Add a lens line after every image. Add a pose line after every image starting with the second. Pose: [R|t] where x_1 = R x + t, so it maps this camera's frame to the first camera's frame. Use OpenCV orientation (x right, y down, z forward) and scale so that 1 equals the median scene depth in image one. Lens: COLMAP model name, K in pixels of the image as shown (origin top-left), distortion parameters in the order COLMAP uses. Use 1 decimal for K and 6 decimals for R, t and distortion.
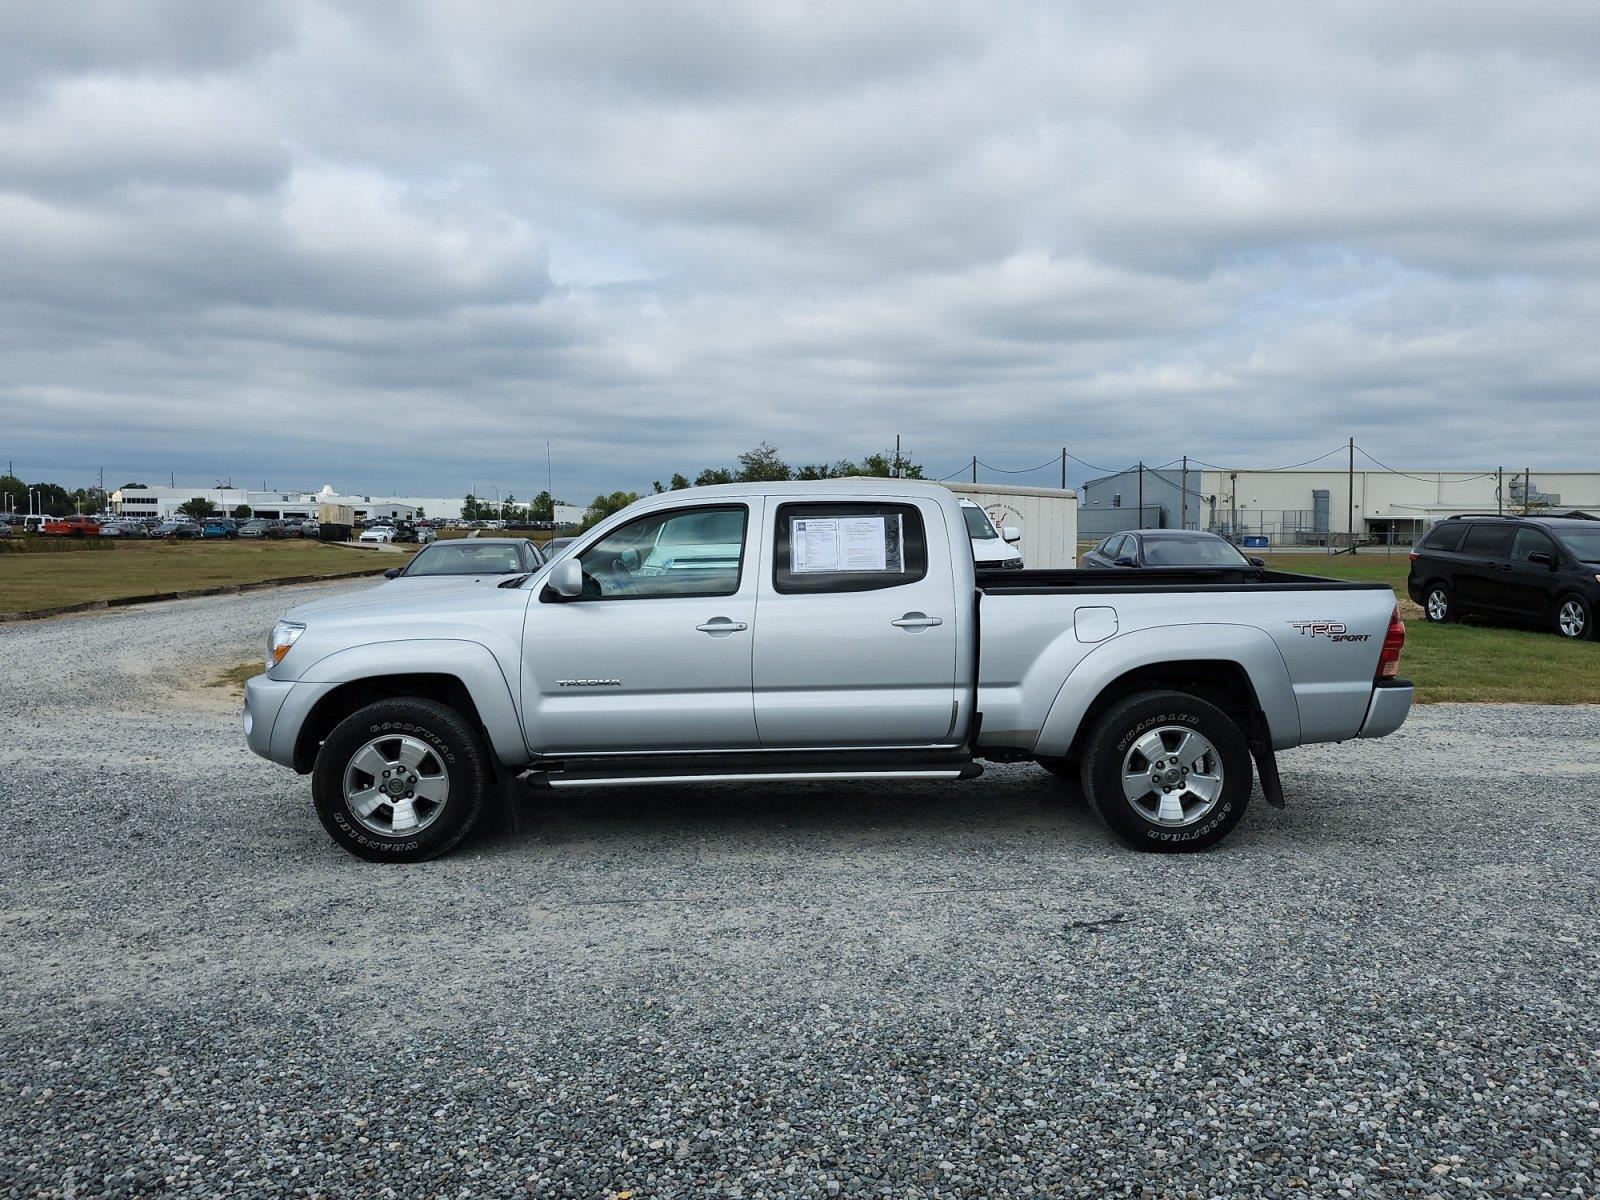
lens RADIAL K [[1281.0, 0, 833.7], [0, 1281.0, 602.7], [0, 0, 1]] dist [0.052698, -0.098394]
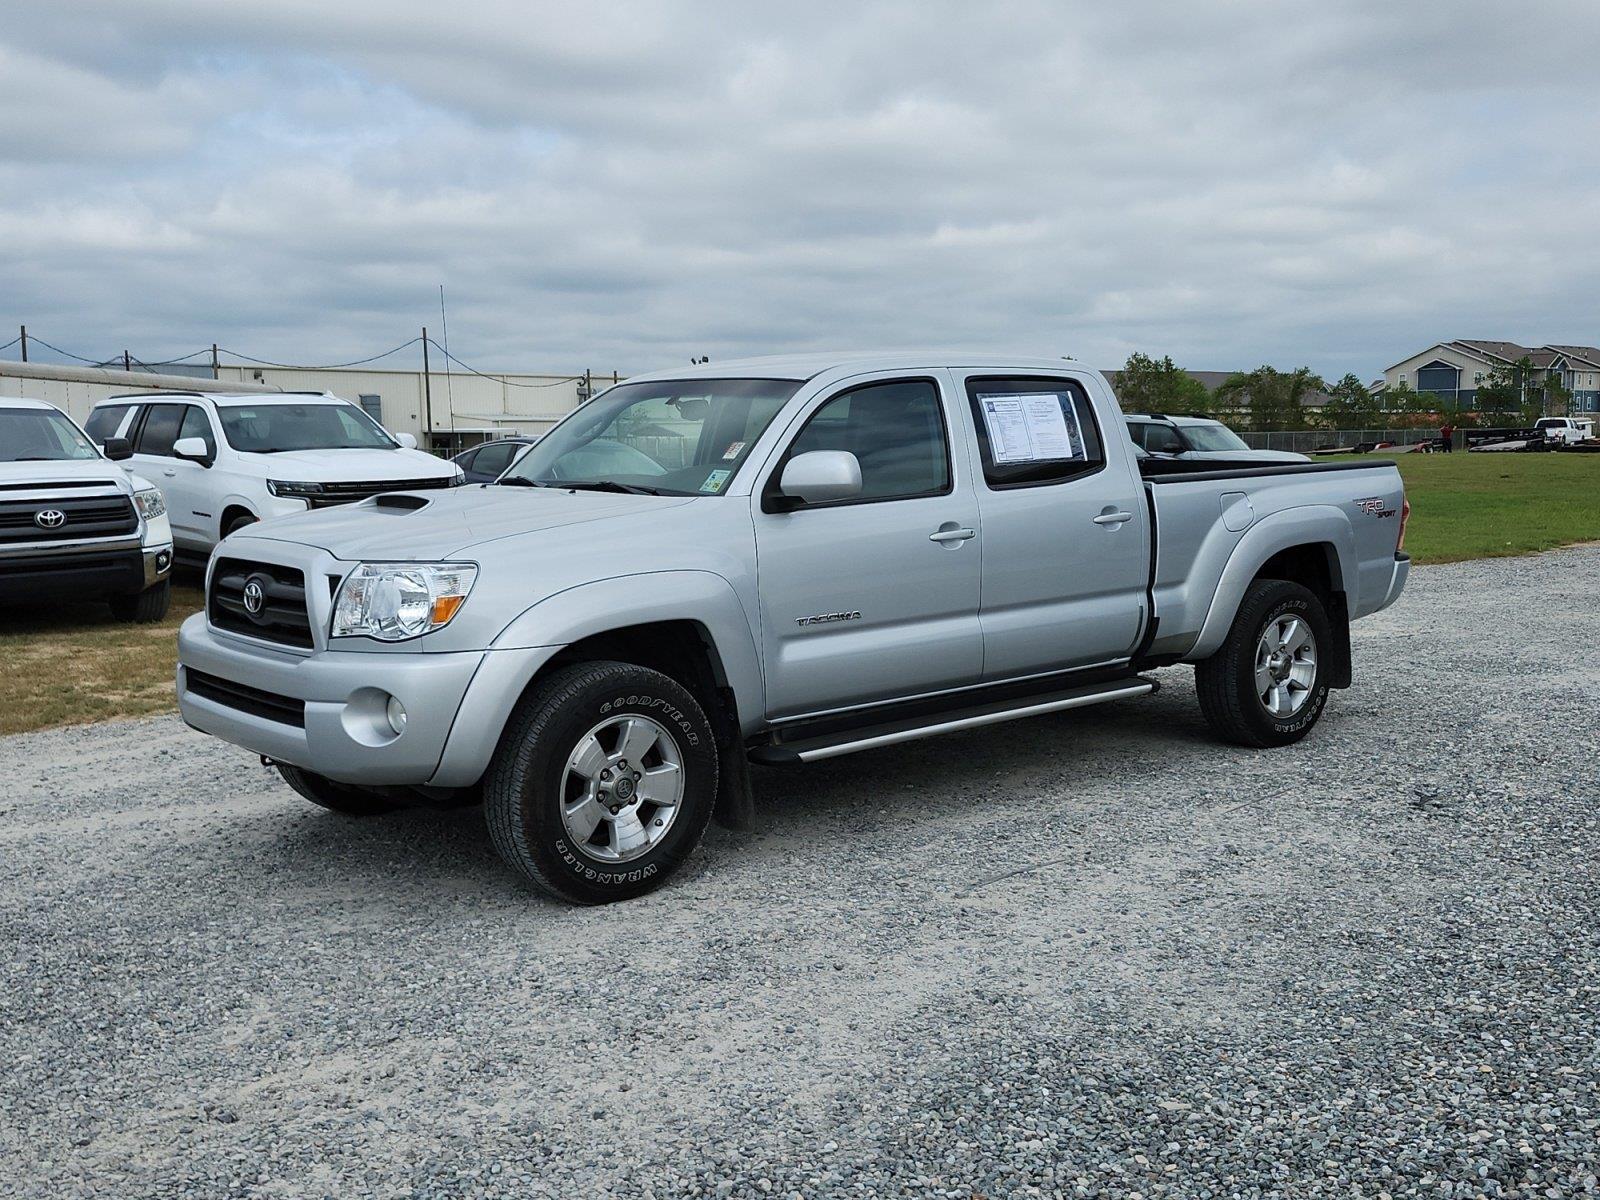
lens RADIAL K [[1681.0, 0, 832.4], [0, 1681.0, 742.7], [0, 0, 1]] dist [0.096770, -0.032020]
pose [[0.772389, -0.125780, 0.622571, -0.787188], [0.054992, 0.989758, 0.131739, 0.004801], [-0.632765, -0.067517, 0.771395, 0.228344]]
